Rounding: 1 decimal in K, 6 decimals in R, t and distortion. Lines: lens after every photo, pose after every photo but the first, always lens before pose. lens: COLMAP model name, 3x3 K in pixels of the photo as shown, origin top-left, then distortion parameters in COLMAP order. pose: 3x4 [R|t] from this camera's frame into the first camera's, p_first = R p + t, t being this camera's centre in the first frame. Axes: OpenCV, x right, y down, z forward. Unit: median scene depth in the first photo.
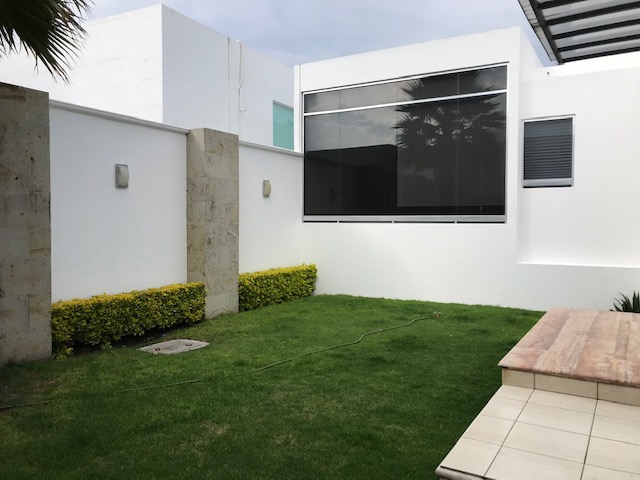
lens RADIAL K [[530.4, 0, 318.6], [0, 530.4, 236.7], [0, 0, 1]] dist [0.040884, -0.014303]
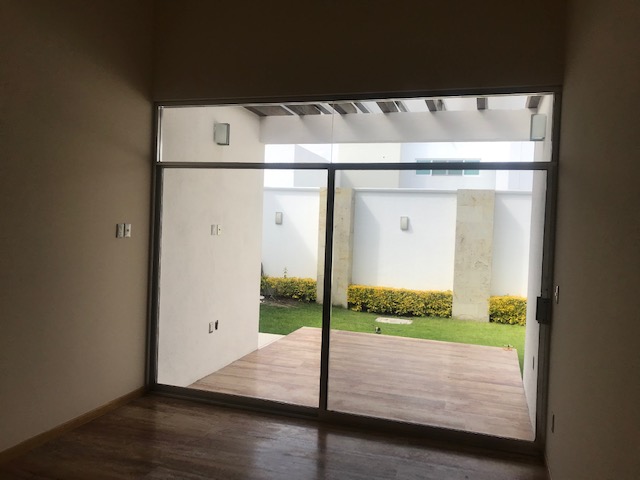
lens RADIAL K [[530.4, 0, 318.6], [0, 530.4, 236.7], [0, 0, 1]] dist [0.040884, -0.014303]
pose [[0.197621, 0.028672, -0.979859, 1.316898], [-0.065235, 0.997741, 0.016038, -0.079077], [0.978105, 0.060751, 0.199045, 0.365504]]
